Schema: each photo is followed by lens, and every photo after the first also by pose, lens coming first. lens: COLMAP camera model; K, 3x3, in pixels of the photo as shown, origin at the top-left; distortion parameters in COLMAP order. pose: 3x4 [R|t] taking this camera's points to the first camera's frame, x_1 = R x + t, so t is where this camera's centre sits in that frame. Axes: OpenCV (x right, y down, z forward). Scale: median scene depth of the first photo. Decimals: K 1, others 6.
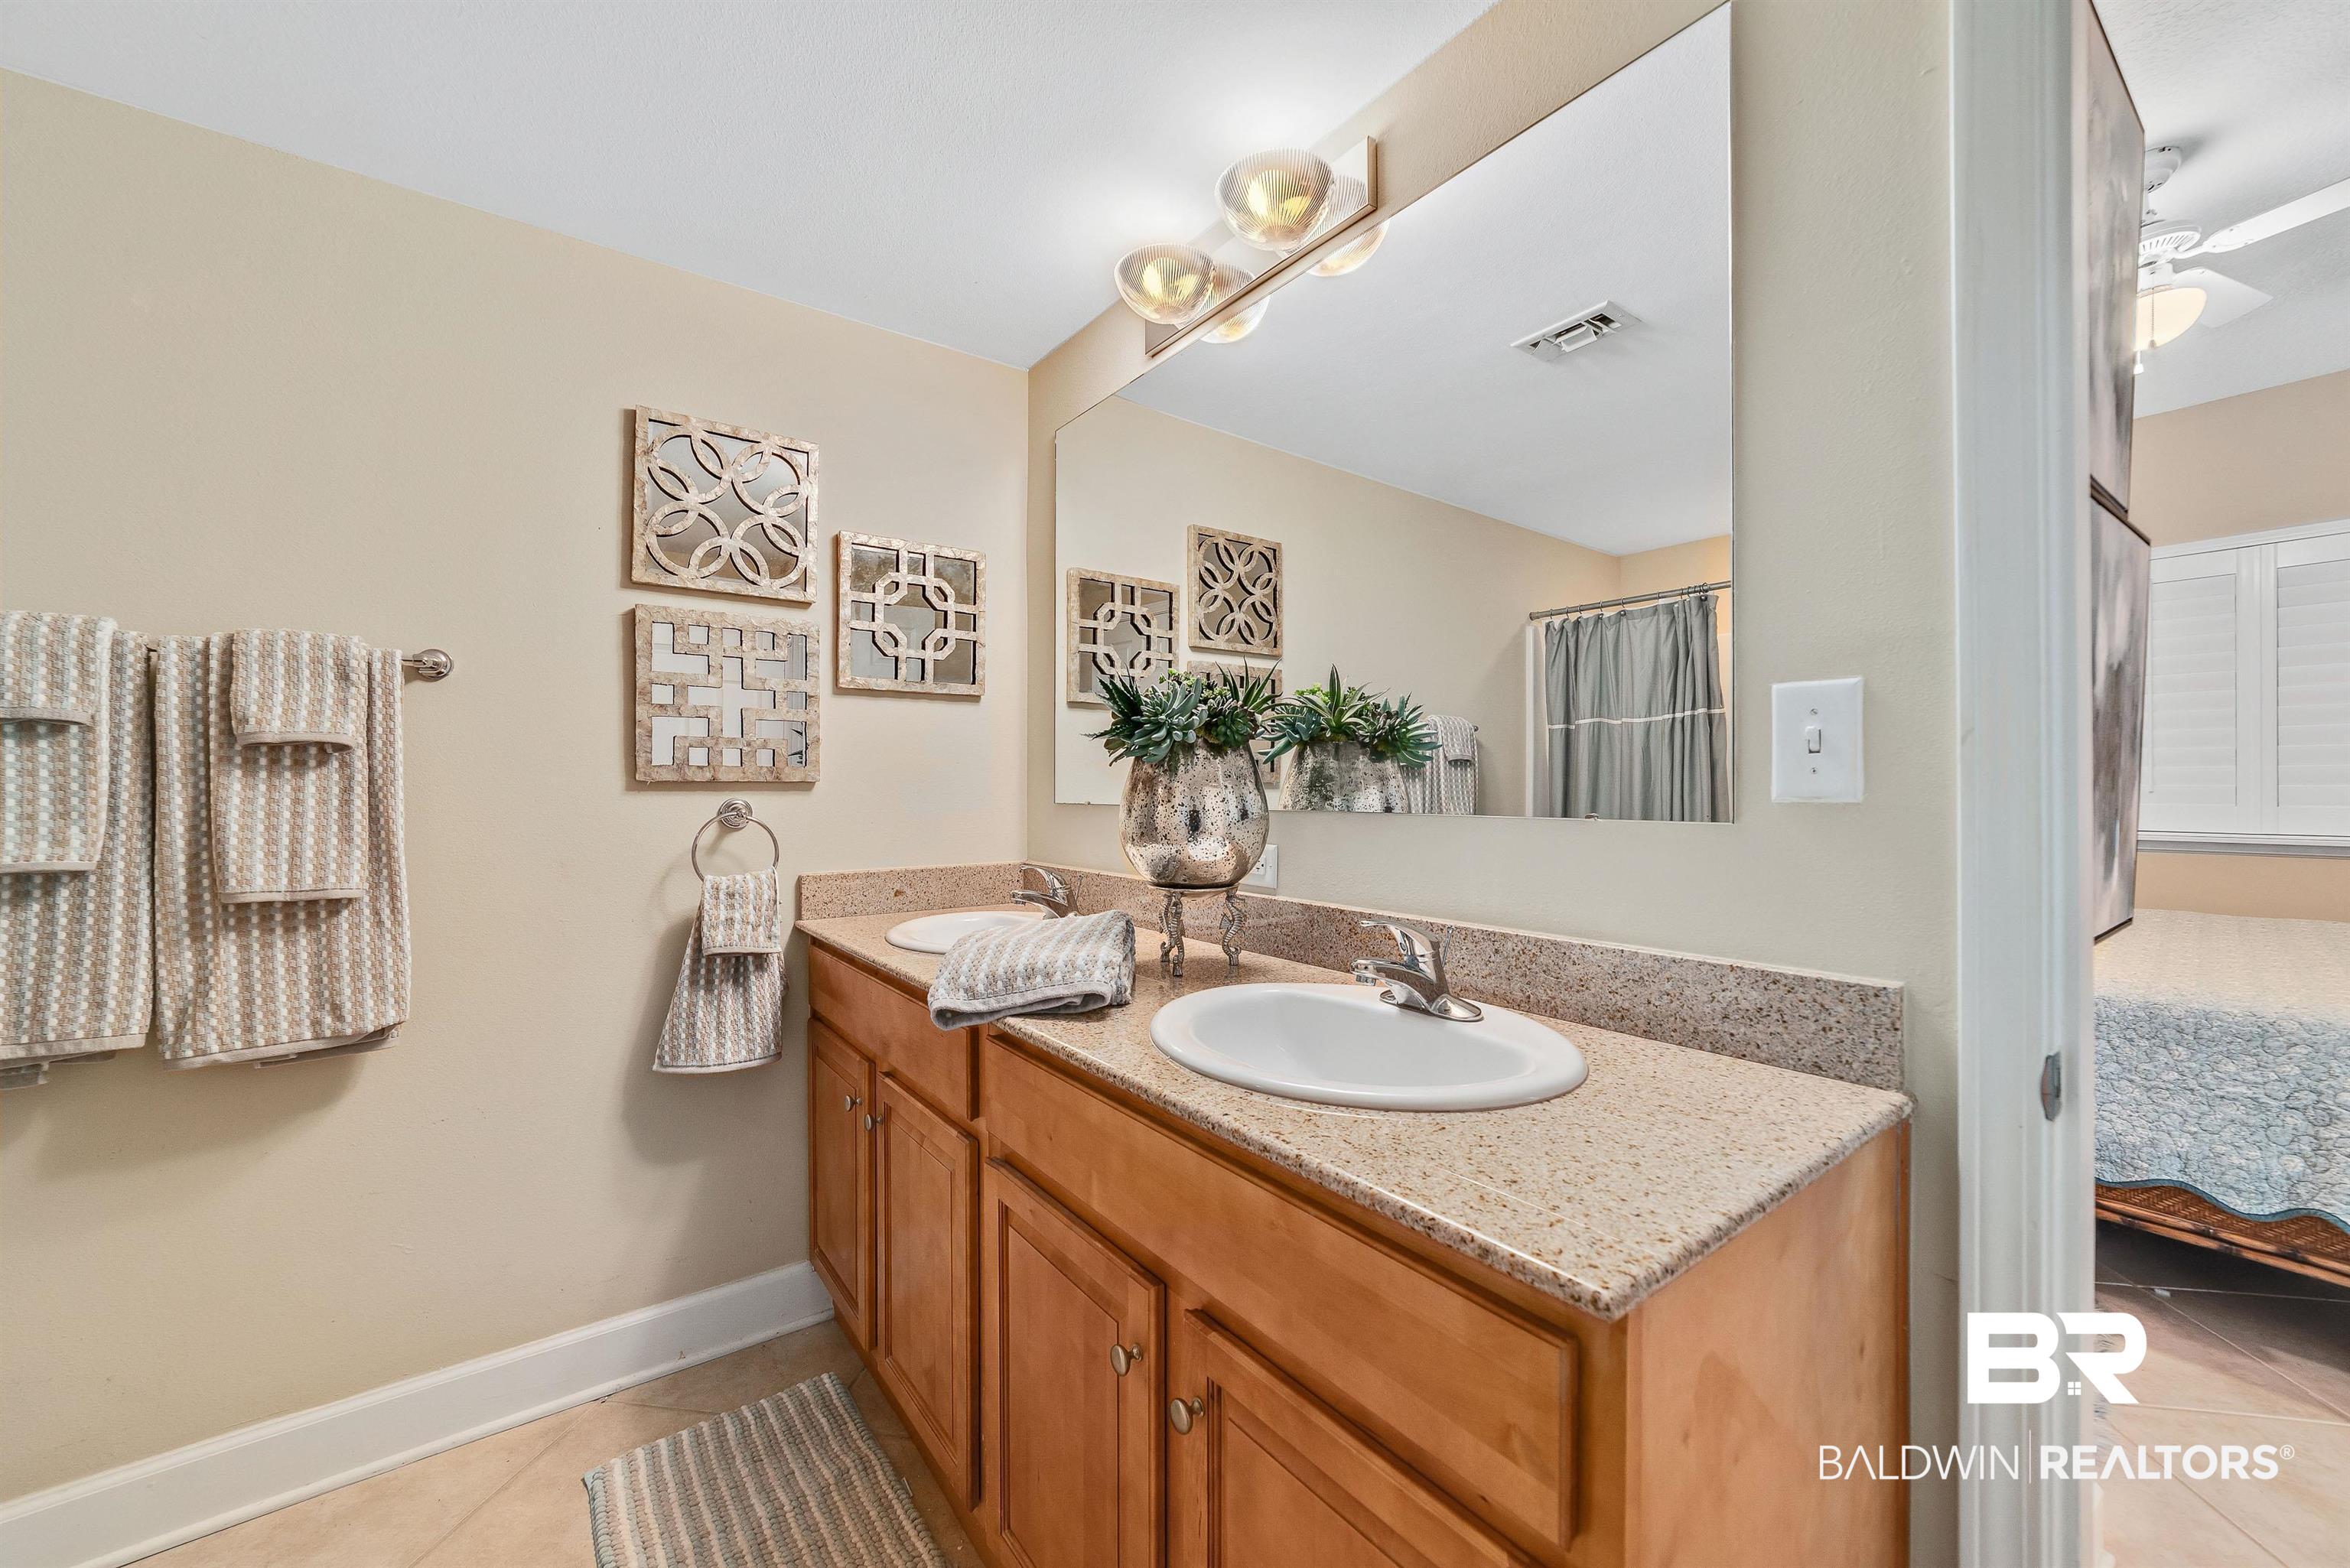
lens RADIAL K [[913.4, 0, 1187.3], [0, 913.4, 782.8], [0, 0, 1]] dist [-0.010947, 0.004195]
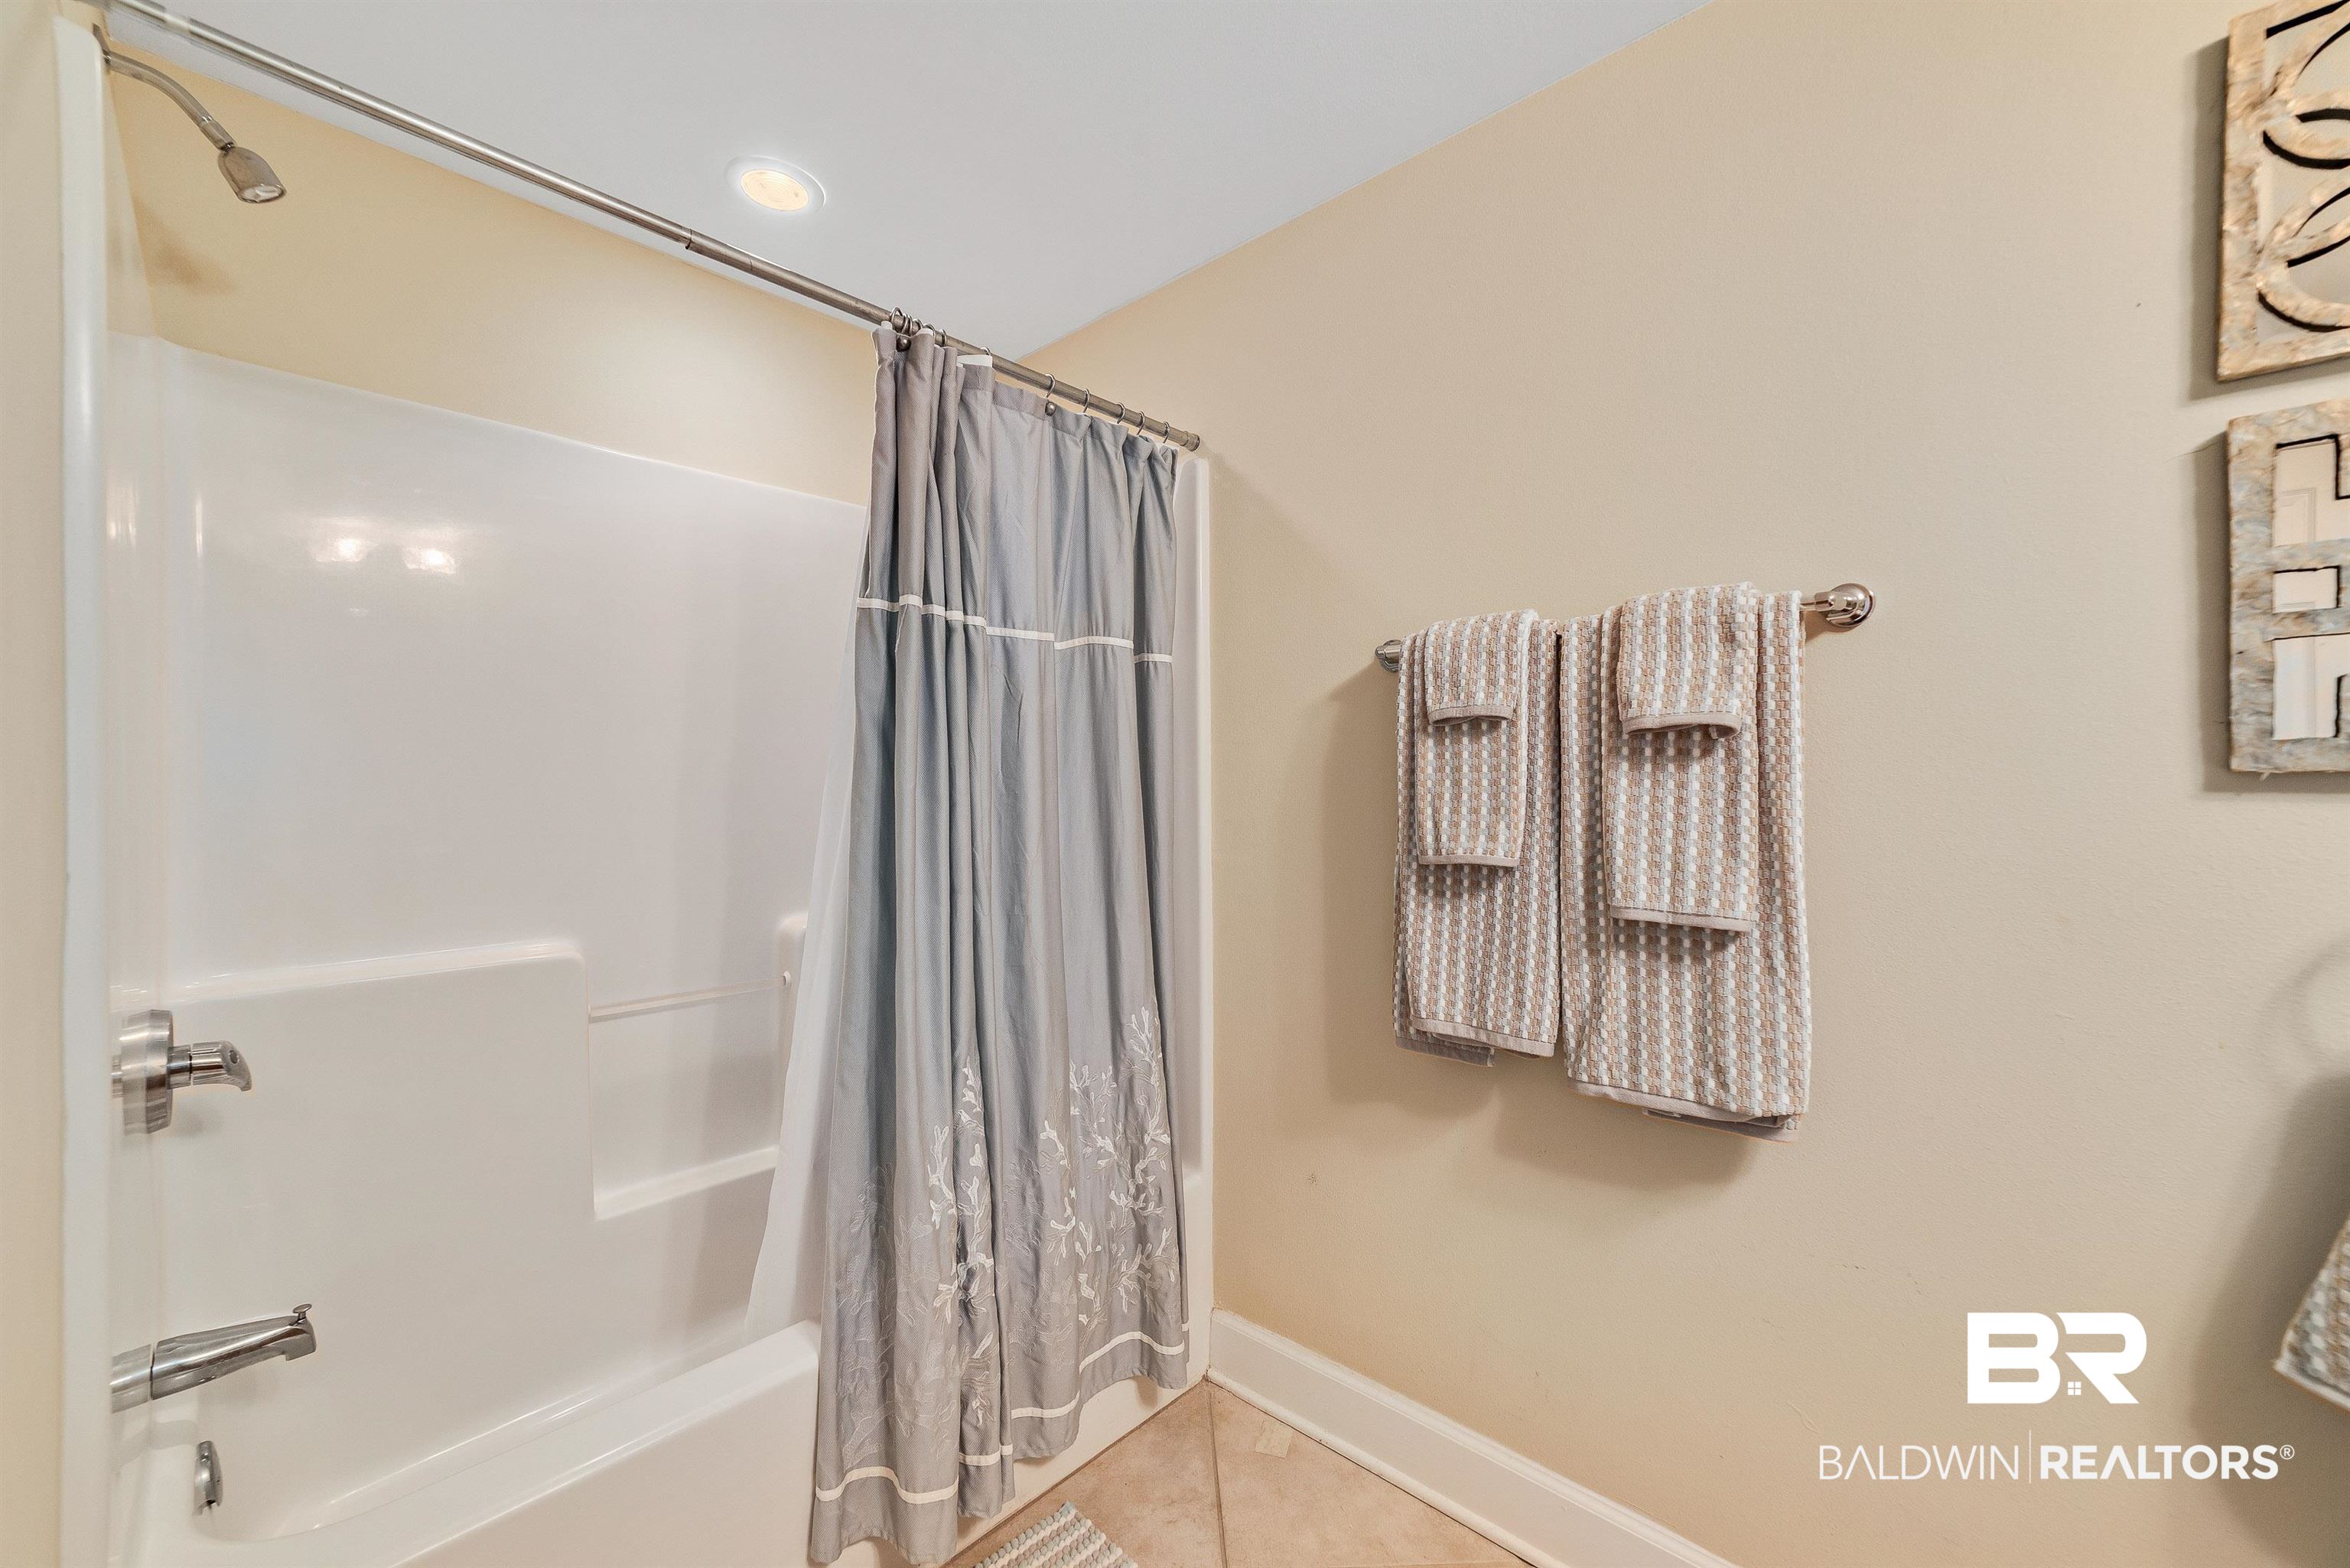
lens RADIAL K [[913.4, 0, 1183.8], [0, 913.4, 783.5], [0, 0, 1]] dist [-0.010947, 0.004195]
pose [[0.174240, 0.000964, -0.984703, -0.268949], [-0.000085, 1.000000, 0.000963, 0.004618], [0.984703, -0.000084, 0.174240, 0.433959]]
